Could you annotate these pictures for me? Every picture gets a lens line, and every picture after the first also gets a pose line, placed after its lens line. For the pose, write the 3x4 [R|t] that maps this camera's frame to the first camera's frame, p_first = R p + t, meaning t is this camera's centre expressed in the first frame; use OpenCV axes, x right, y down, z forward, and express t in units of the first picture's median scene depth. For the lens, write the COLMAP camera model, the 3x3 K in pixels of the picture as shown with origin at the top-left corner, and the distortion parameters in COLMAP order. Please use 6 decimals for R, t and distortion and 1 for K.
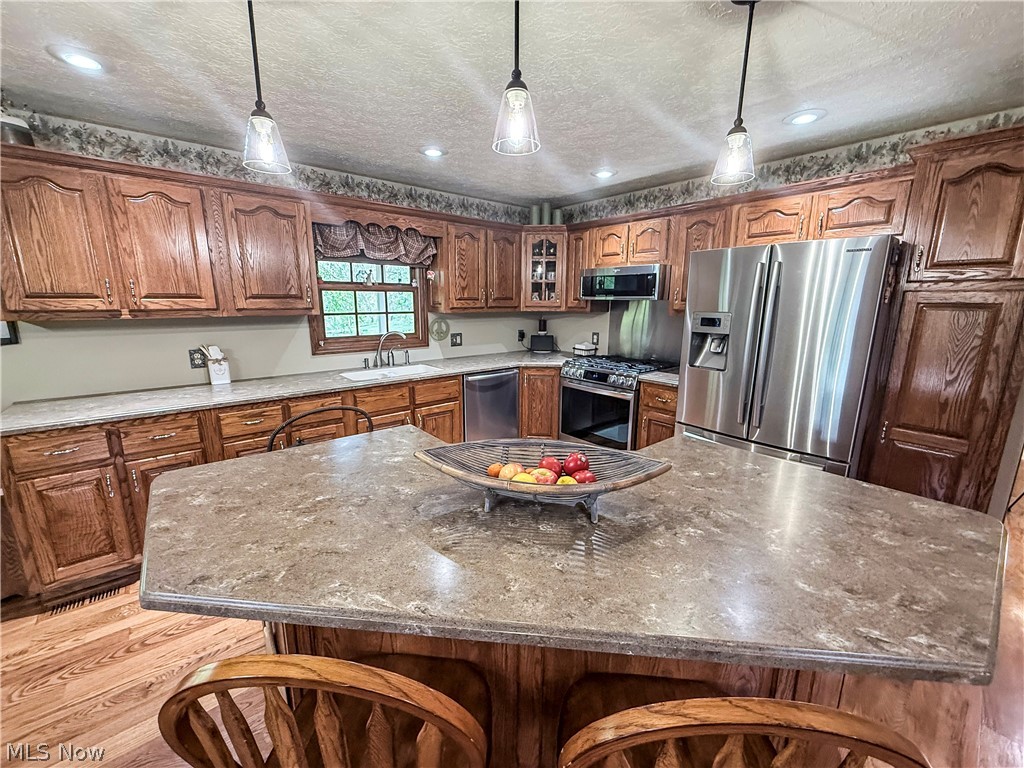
lens RADIAL K [[407.2, 0, 509.0], [0, 407.2, 384.2], [0, 0, 1]] dist [-0.001517, -0.000331]
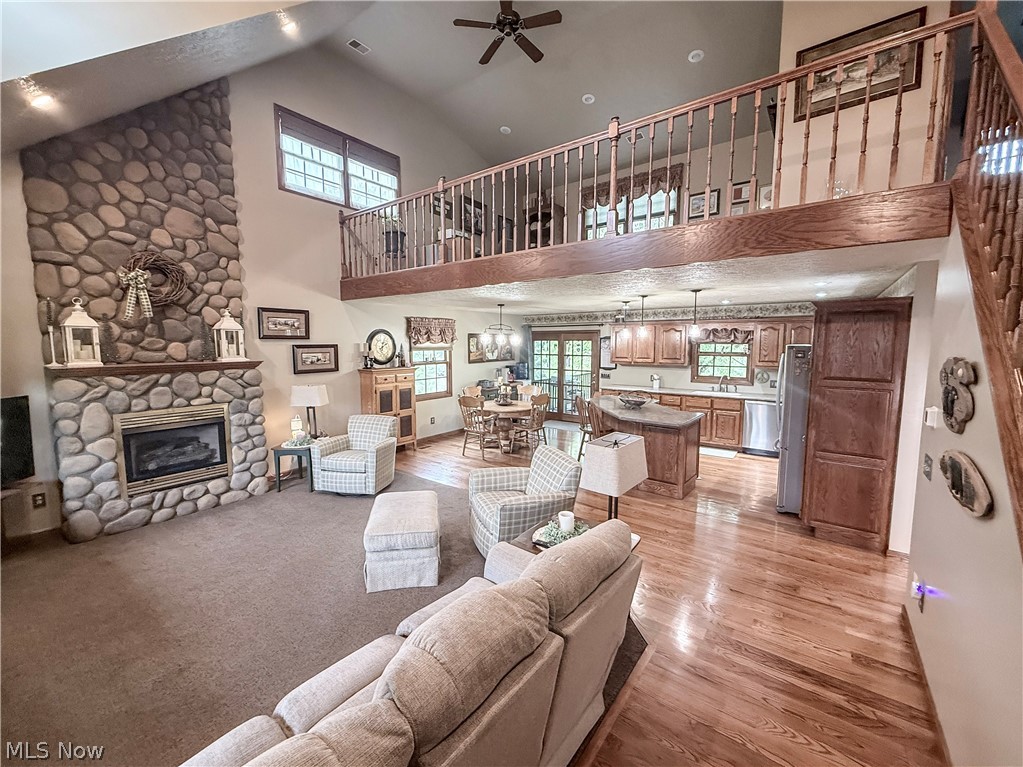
lens RADIAL K [[416.7, 0, 509.0], [0, 416.7, 383.7], [0, 0, 1]] dist [-0.000640, -0.000165]
pose [[0.216500, 0.095251, -0.971625, 1.596208], [-0.193317, 0.979706, 0.052968, 0.014215], [0.956952, 0.176364, 0.230520, -0.564124]]
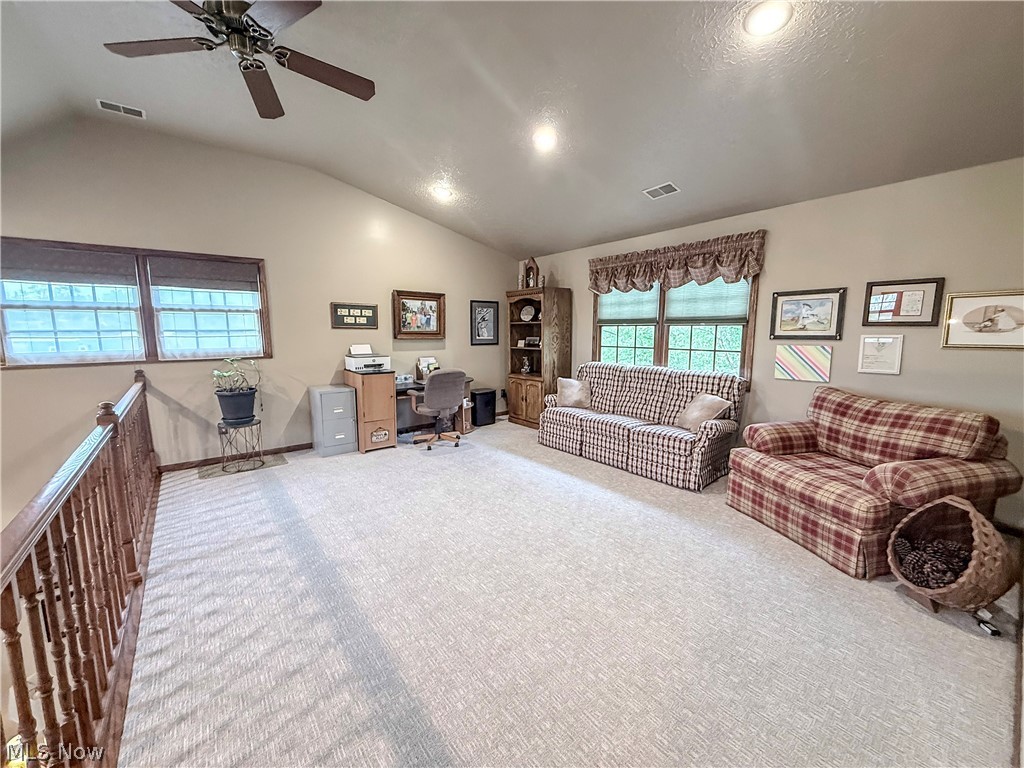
lens RADIAL K [[407.2, 0, 509.0], [0, 407.2, 384.2], [0, 0, 1]] dist [-0.001517, -0.000331]
pose [[-0.033387, 0.131952, -0.990694, 0.666992], [-0.199068, 0.970507, 0.135972, -0.833167], [0.979417, 0.201755, -0.006135, 0.058824]]
